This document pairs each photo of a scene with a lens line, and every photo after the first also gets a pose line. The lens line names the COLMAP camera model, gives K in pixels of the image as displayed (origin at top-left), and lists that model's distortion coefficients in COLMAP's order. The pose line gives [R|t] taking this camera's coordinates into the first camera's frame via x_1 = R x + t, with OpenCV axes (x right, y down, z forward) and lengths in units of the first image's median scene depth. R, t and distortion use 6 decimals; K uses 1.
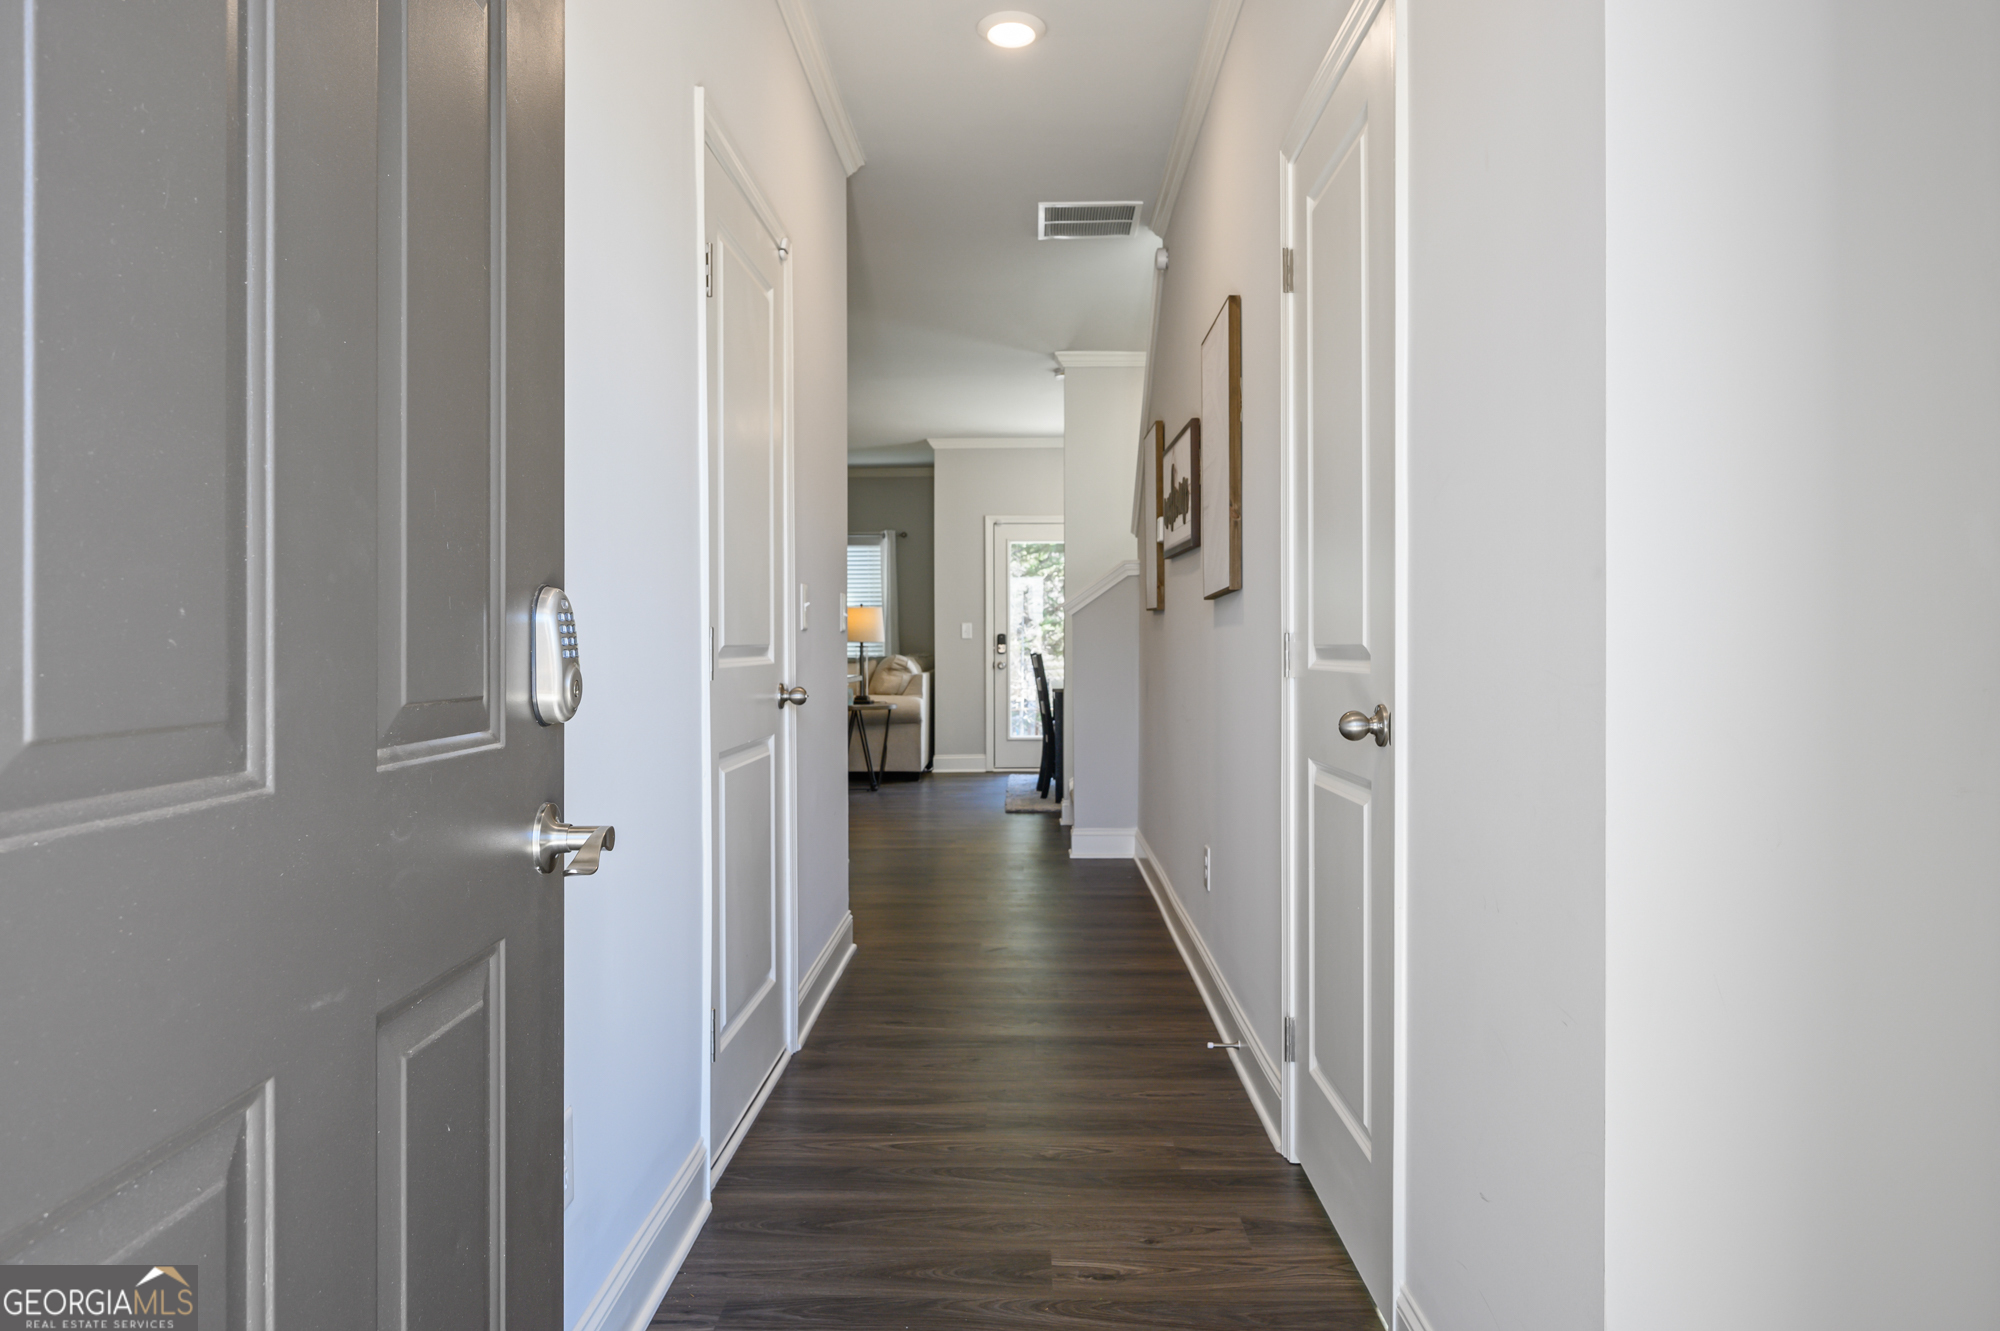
lens RADIAL K [[1294.3, 0, 999.9], [0, 1294.3, 635.2], [0, 0, 1]] dist [-0.000008, -0.000012]
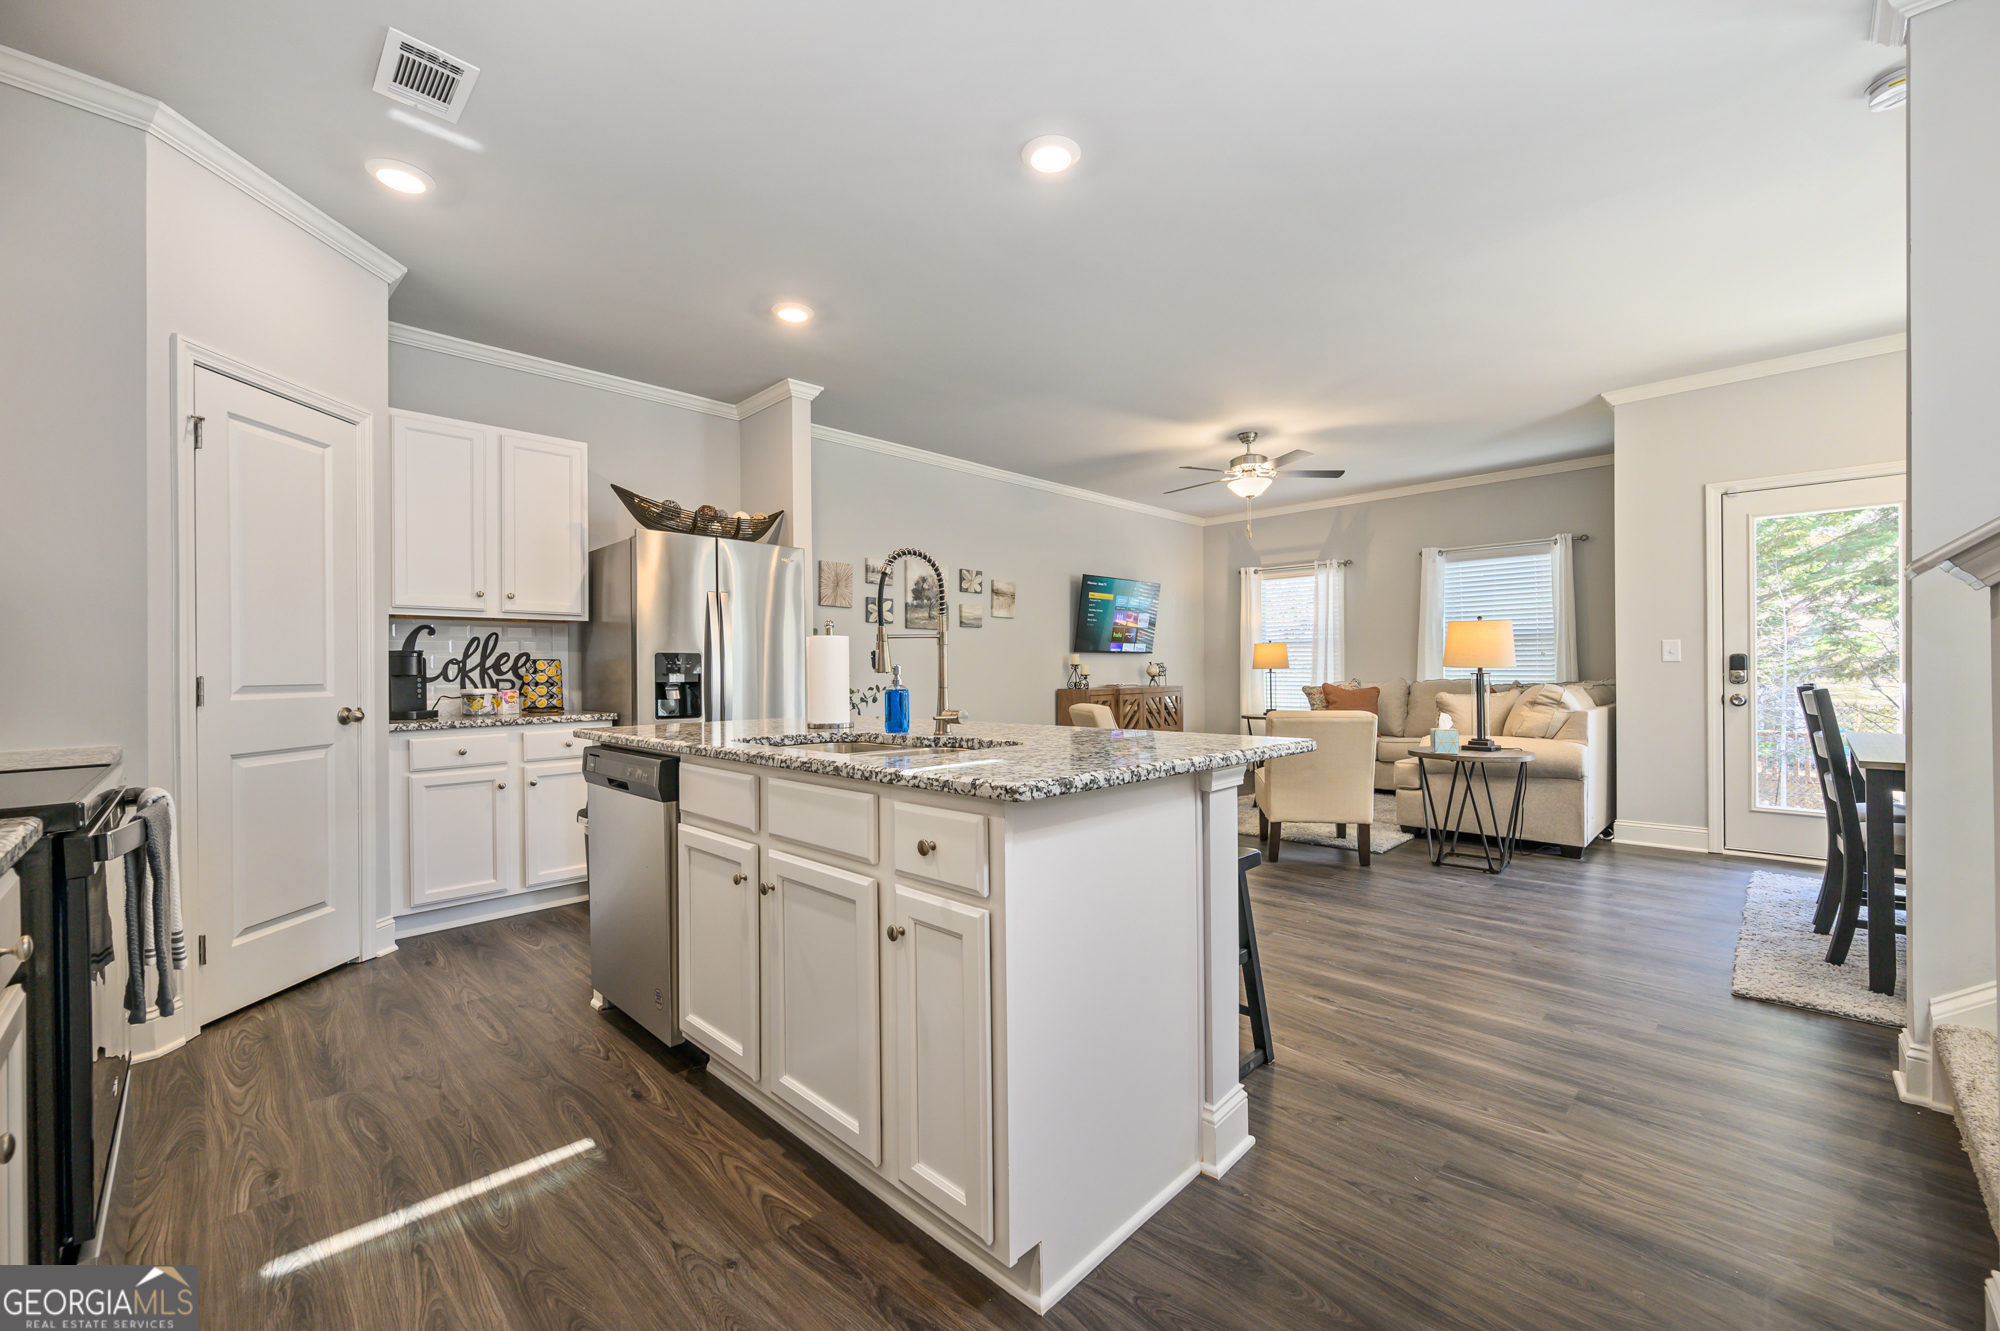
lens RADIAL K [[796.2, 0, 1000.0], [0, 796.2, 665.5], [0, 0, 1]] dist [-0.001008, -0.000057]
pose [[0.722497, -0.005532, -0.691351, 0.010557], [0.008695, 0.999962, 0.001085, 0.001344], [0.691319, -0.006795, 0.722518, 0.453350]]
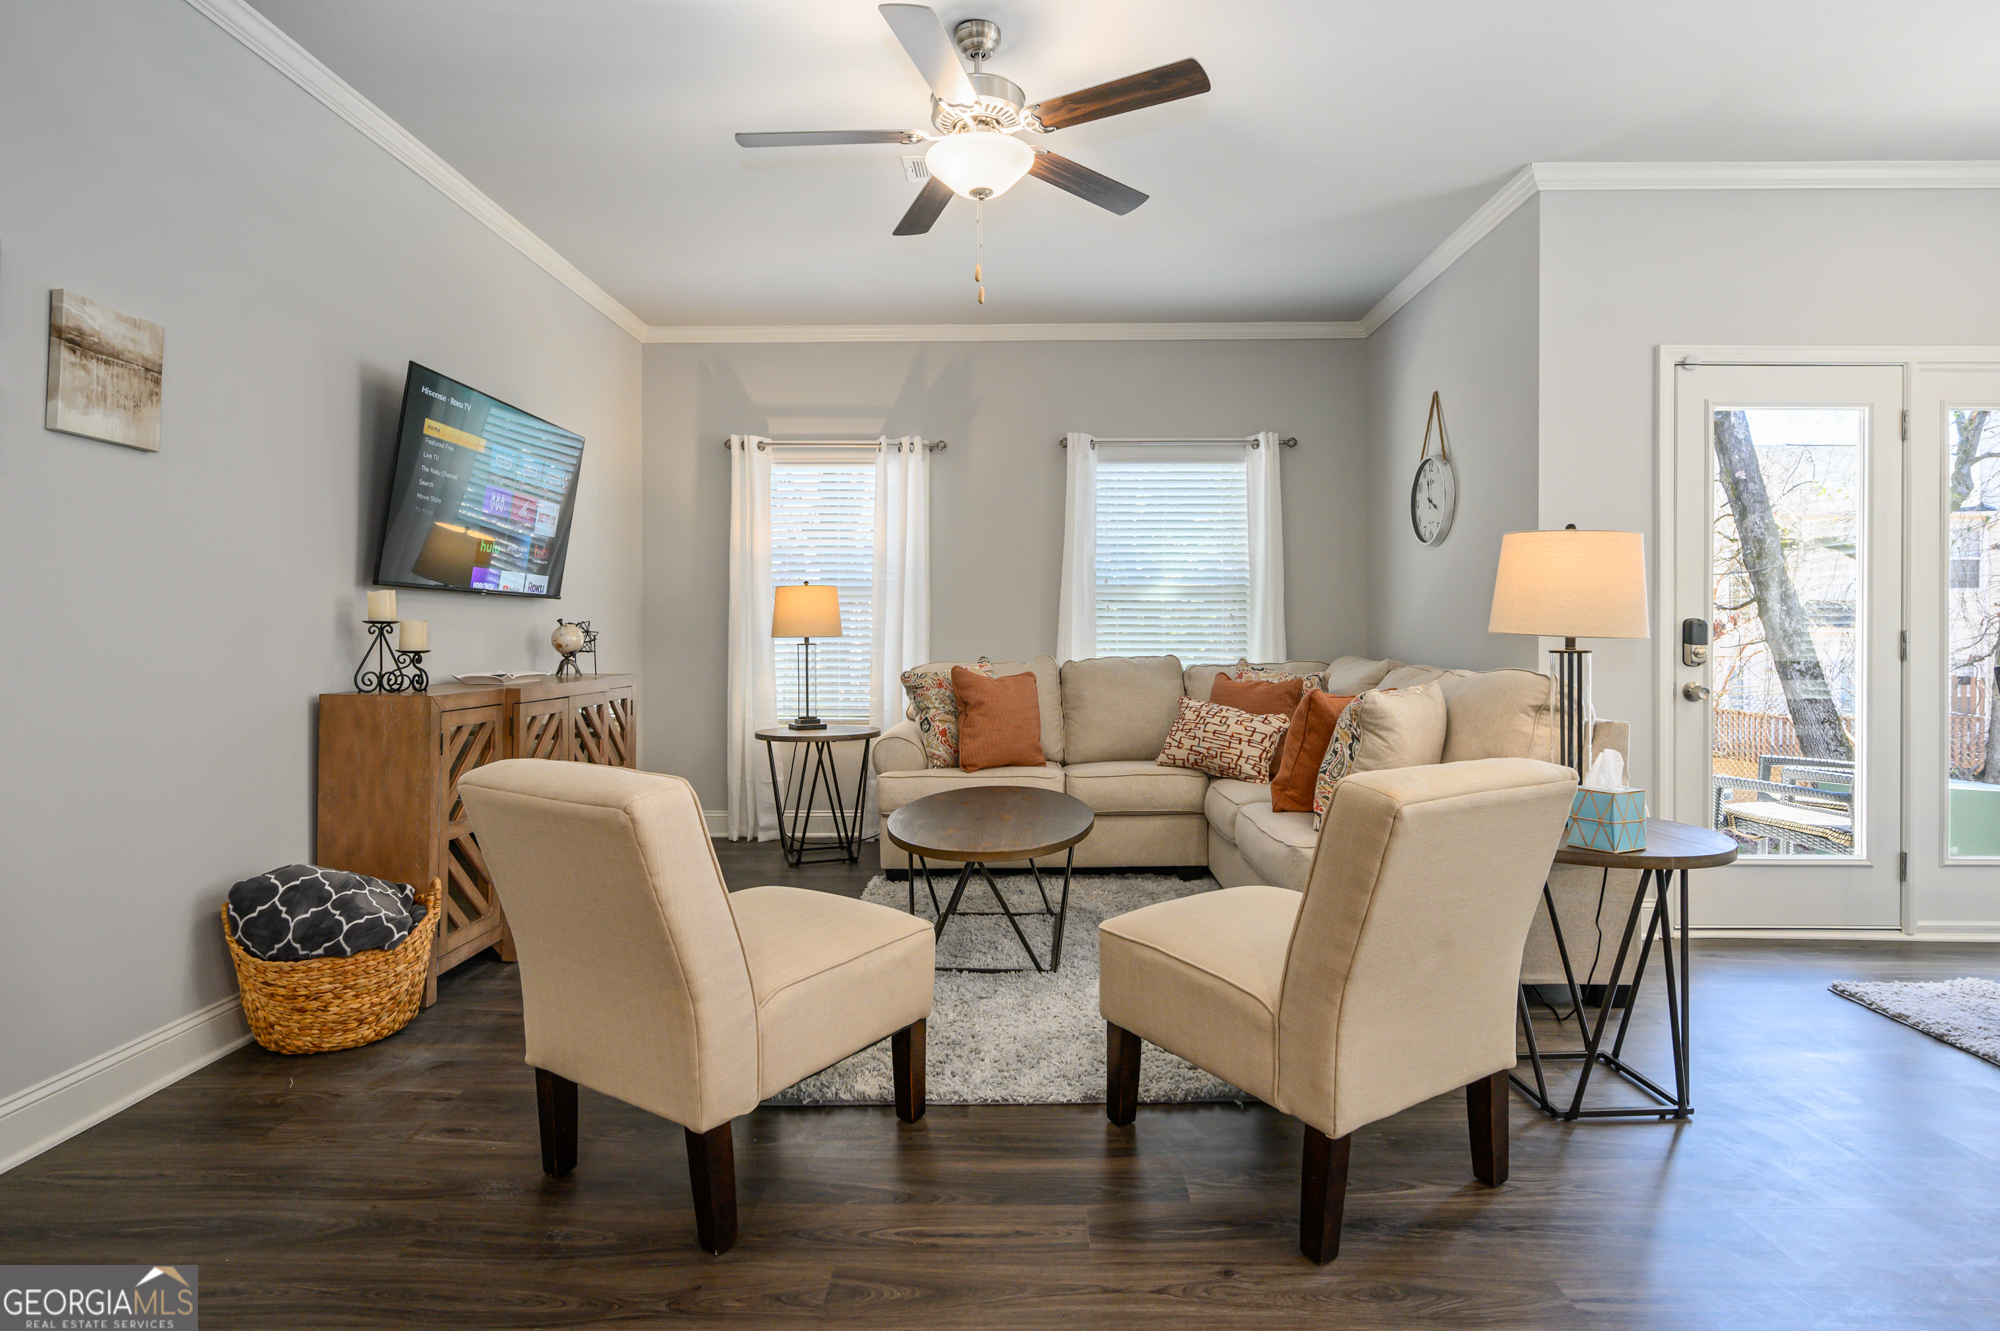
lens RADIAL K [[1007.2, 0, 1009.0], [0, 1007.2, 627.7], [0, 0, 1]] dist [0.001756, 0.000666]
pose [[0.999983, 0.004082, 0.004067, -0.244011], [-0.004076, 0.999991, -0.001460, 0.003460], [-0.004073, 0.001443, 0.999991, 0.707220]]
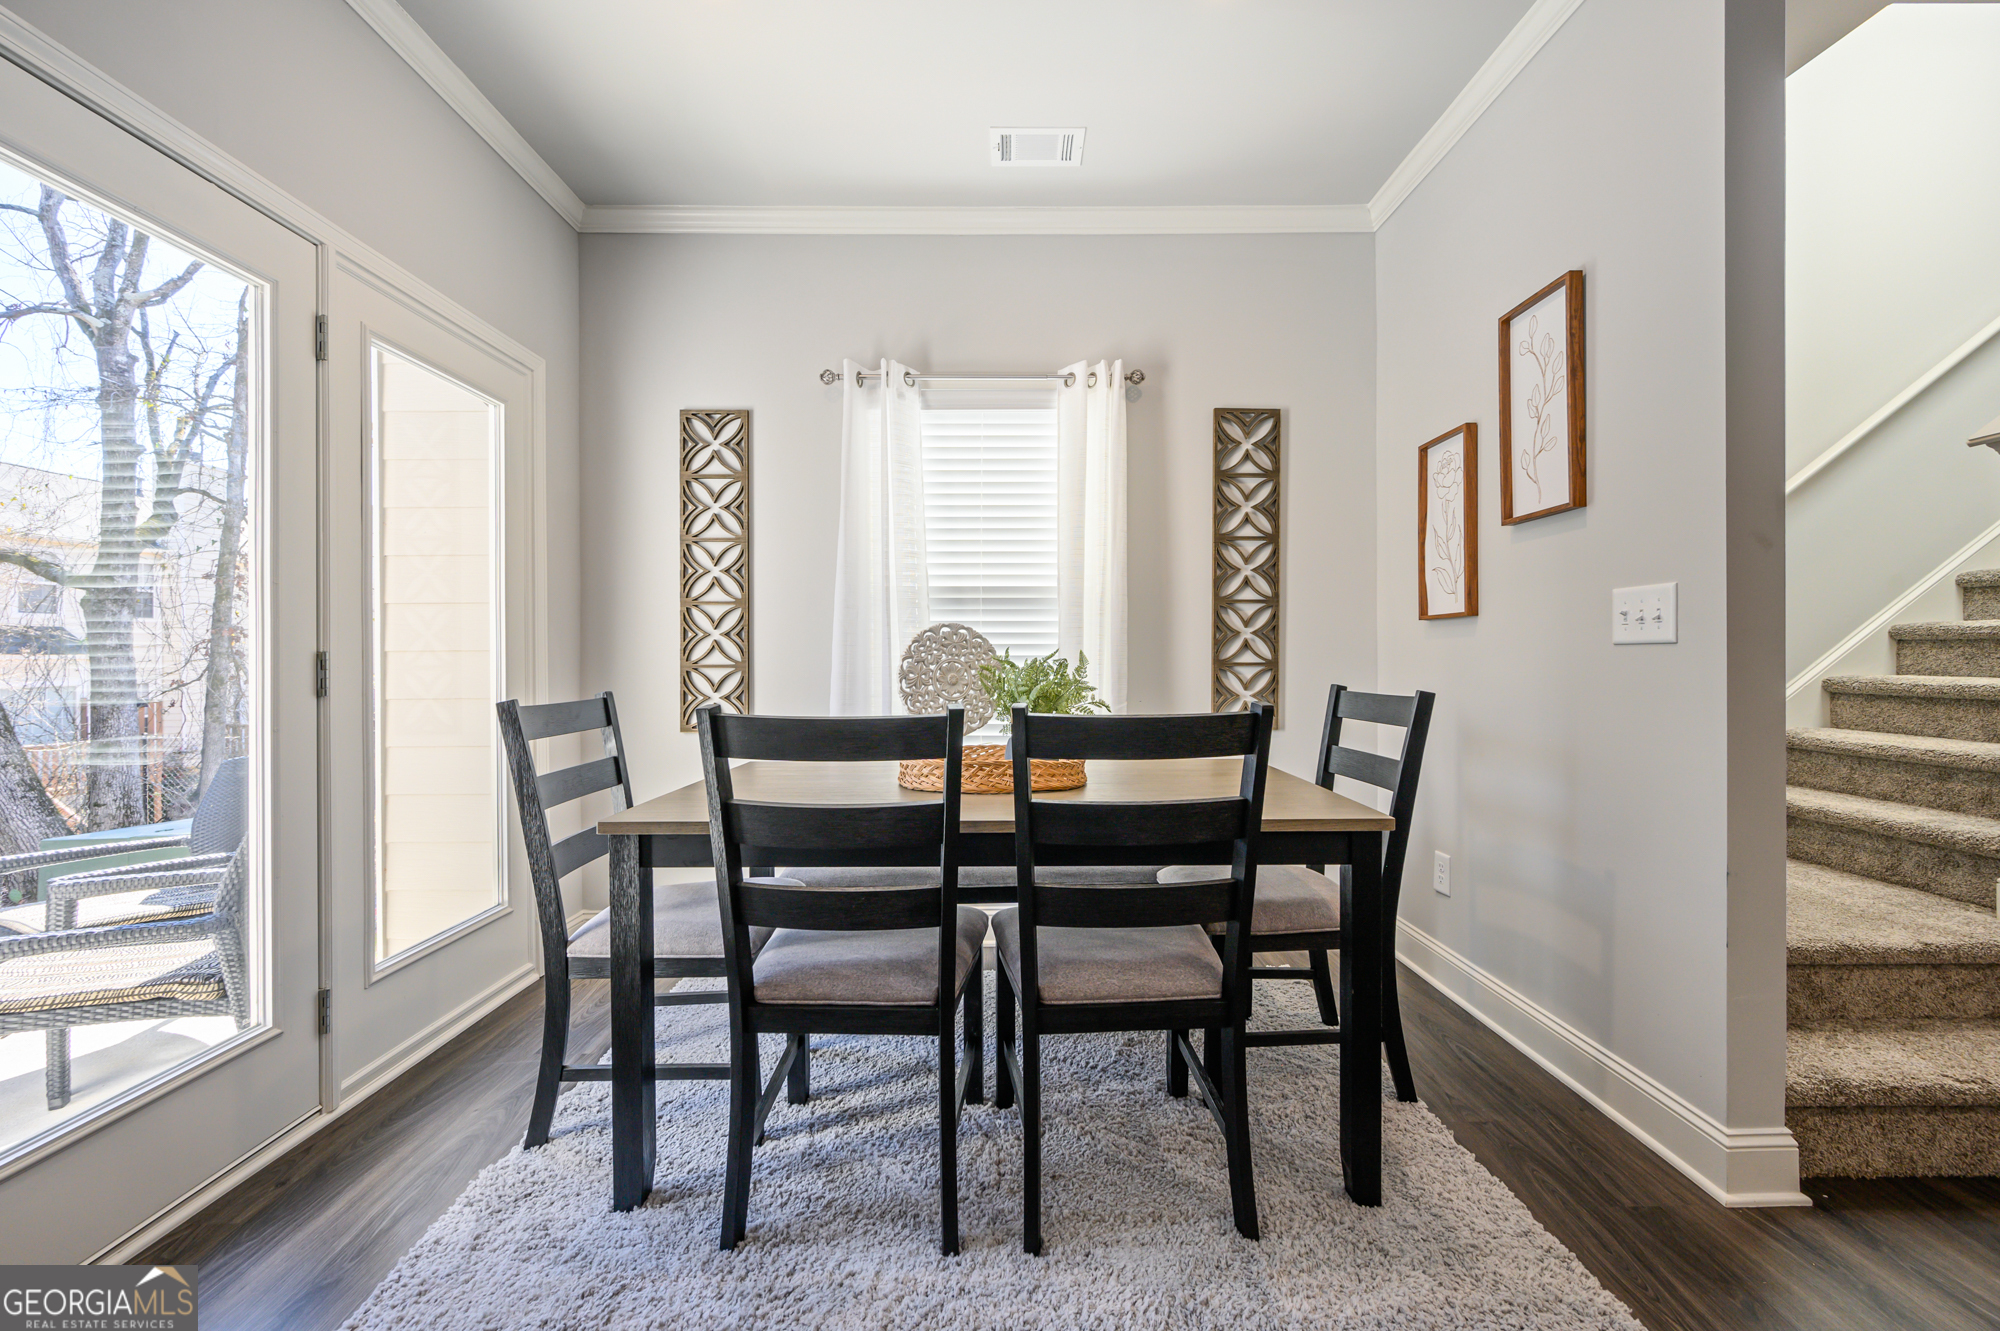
lens RADIAL K [[823.0, 0, 1000.0], [0, 823.0, 665.5], [0, 0, 1]] dist [0.000909, 0.000176]
pose [[-0.015120, -0.008492, 0.999850, -0.118674], [0.002496, 0.999960, 0.008530, 0.004727], [-0.999883, 0.002625, -0.015098, 0.907950]]
